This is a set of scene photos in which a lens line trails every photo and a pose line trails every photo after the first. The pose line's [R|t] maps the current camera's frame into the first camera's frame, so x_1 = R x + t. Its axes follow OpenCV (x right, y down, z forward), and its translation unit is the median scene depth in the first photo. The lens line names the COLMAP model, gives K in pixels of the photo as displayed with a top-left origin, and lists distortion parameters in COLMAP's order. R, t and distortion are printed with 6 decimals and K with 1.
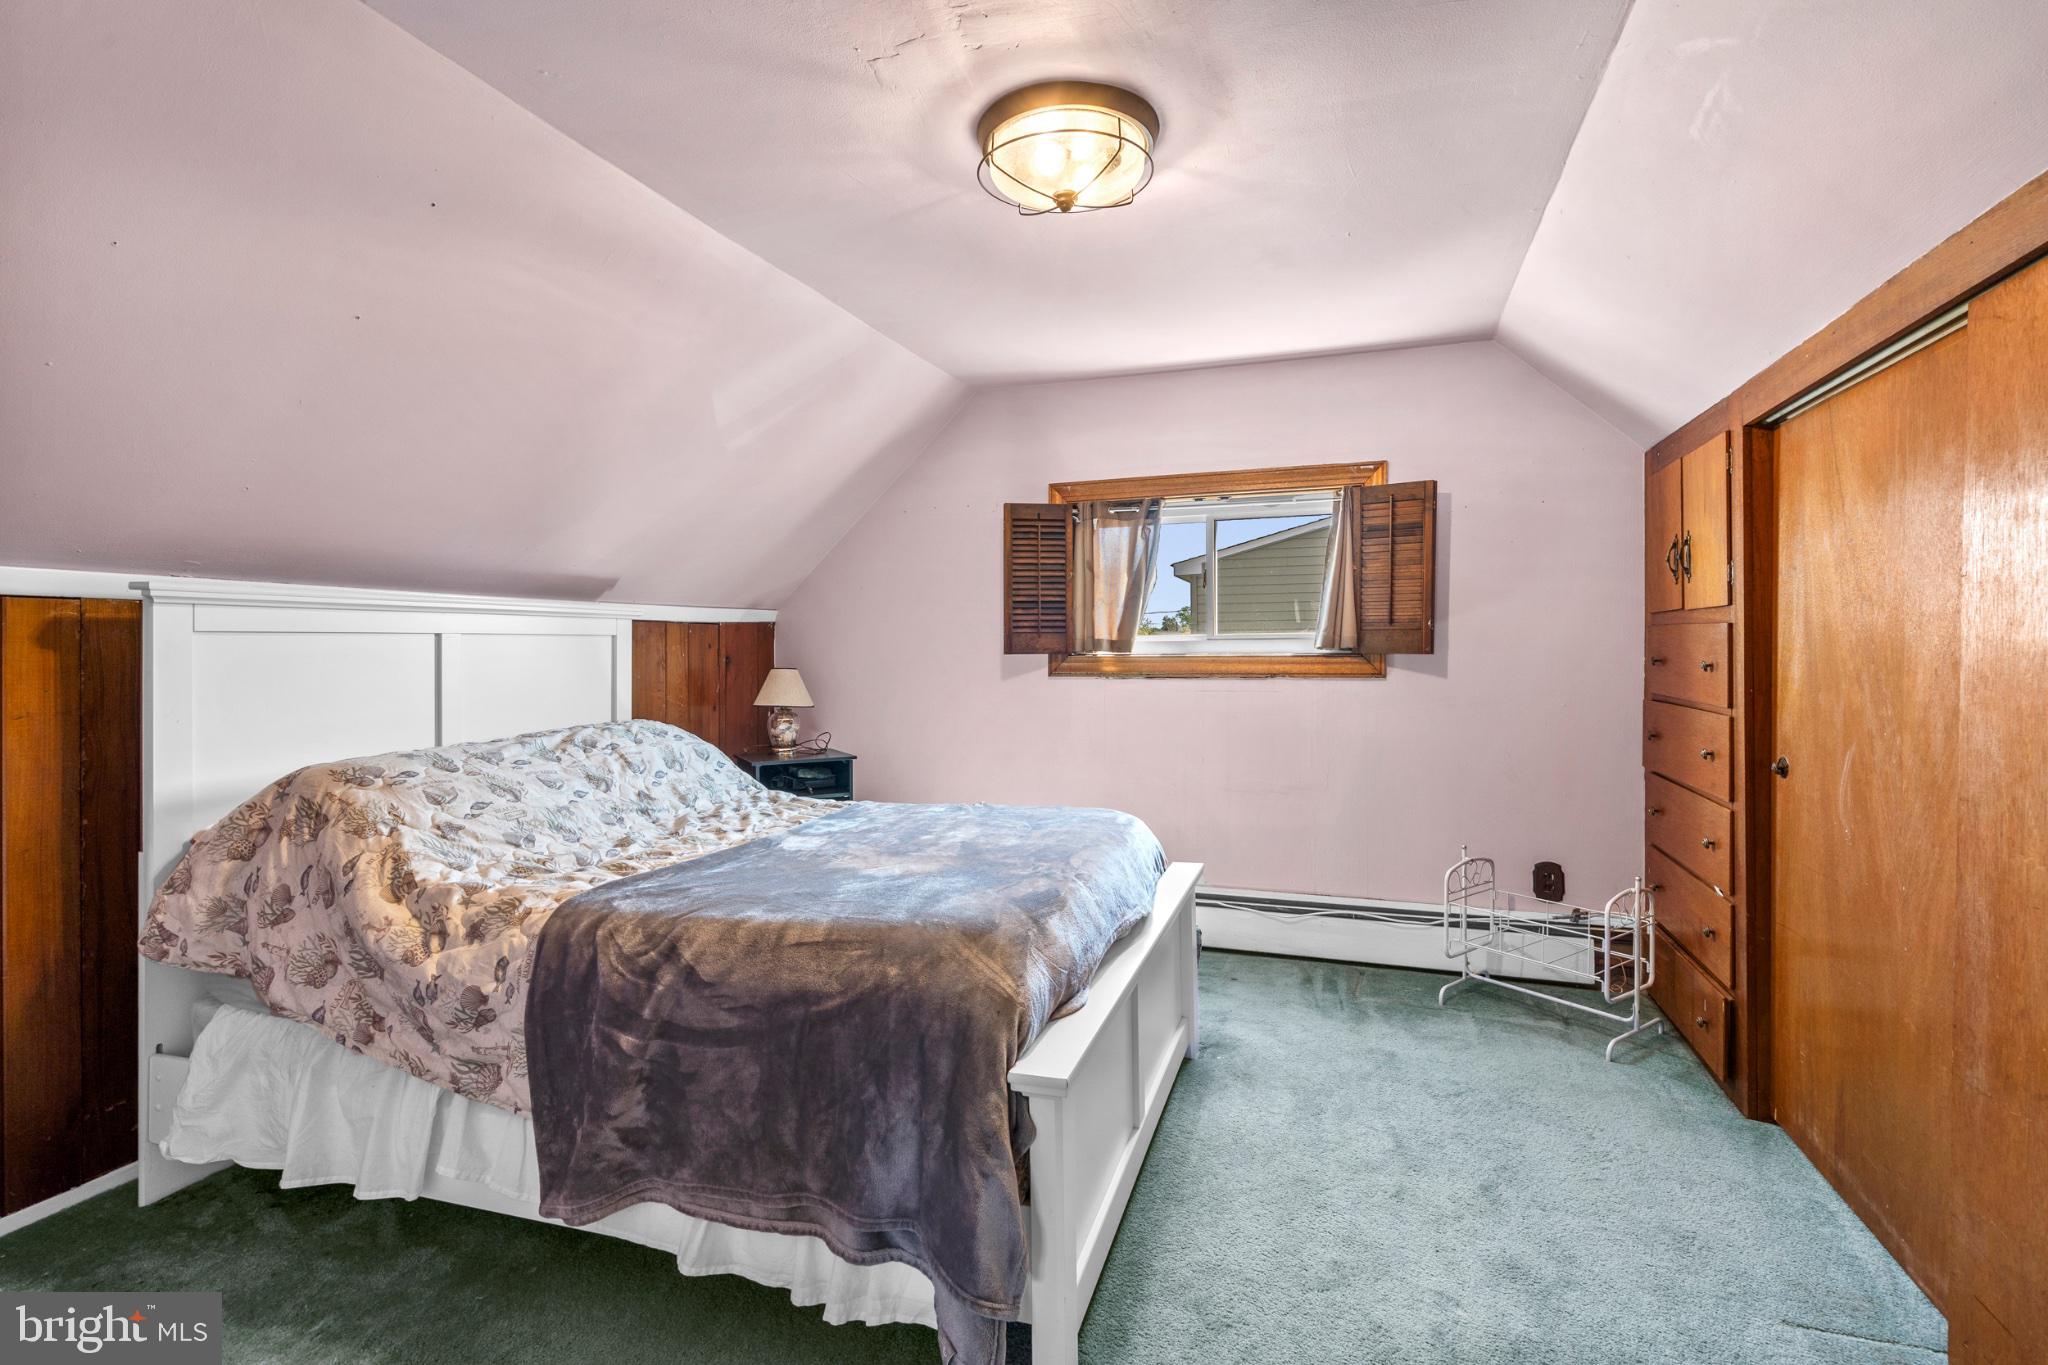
lens RADIAL K [[945.5, 0, 1022.3], [0, 945.5, 698.8], [0, 0, 1]] dist [0.002971, 0.000763]
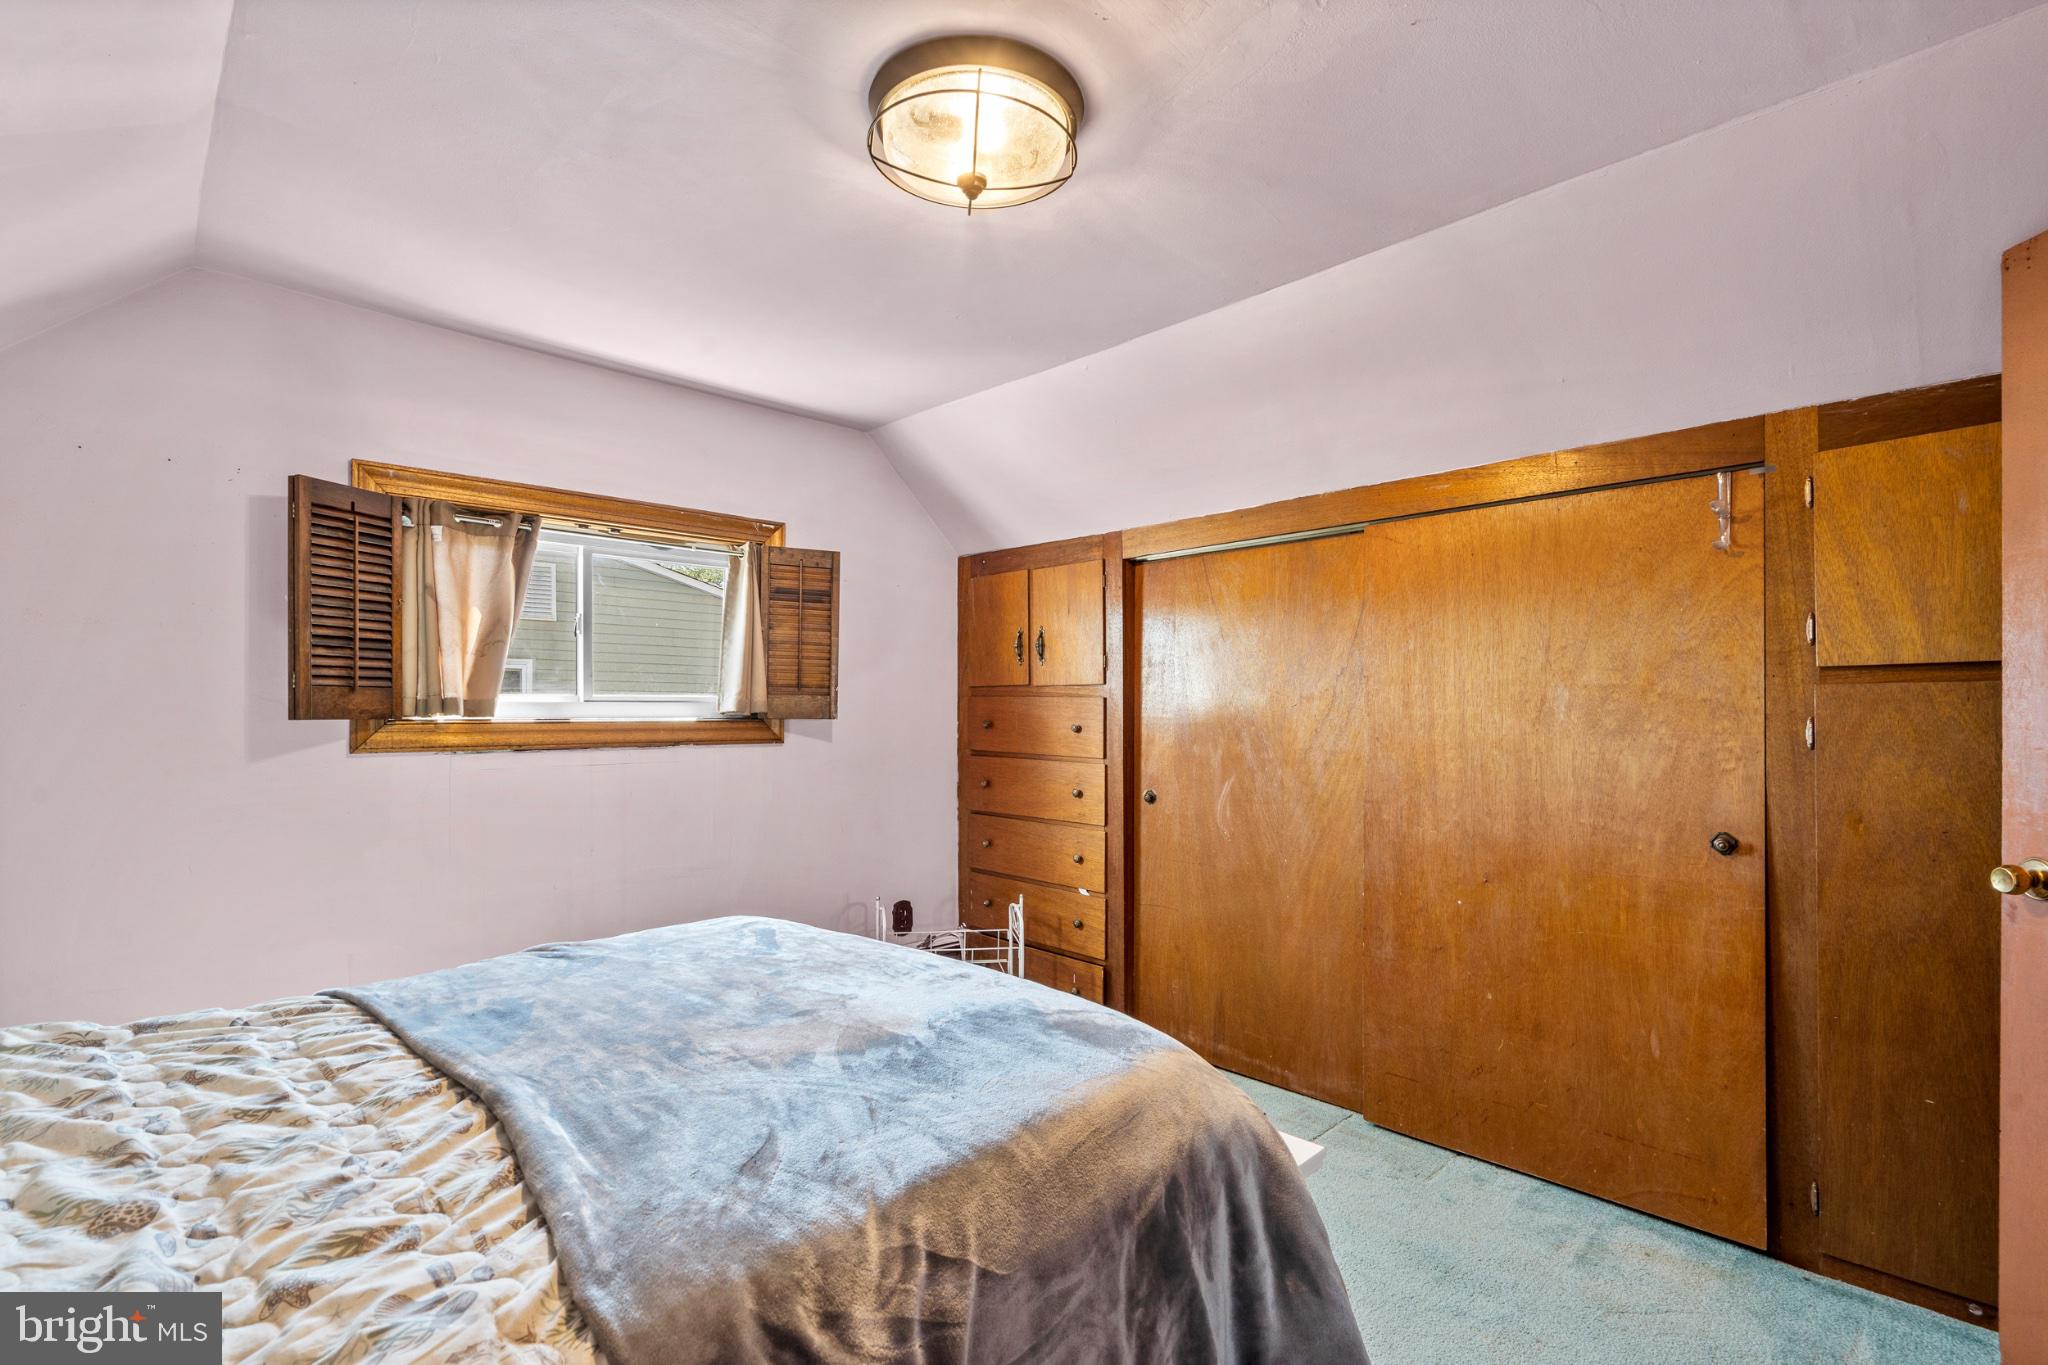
lens RADIAL K [[960.4, 0, 1020.2], [0, 960.4, 764.4], [0, 0, 1]] dist [0.001513, 0.000256]
pose [[0.458653, -0.043011, 0.887574, -0.386063], [0.040322, 0.998806, 0.027565, -0.017213], [-0.887700, 0.023146, 0.459840, 0.312831]]
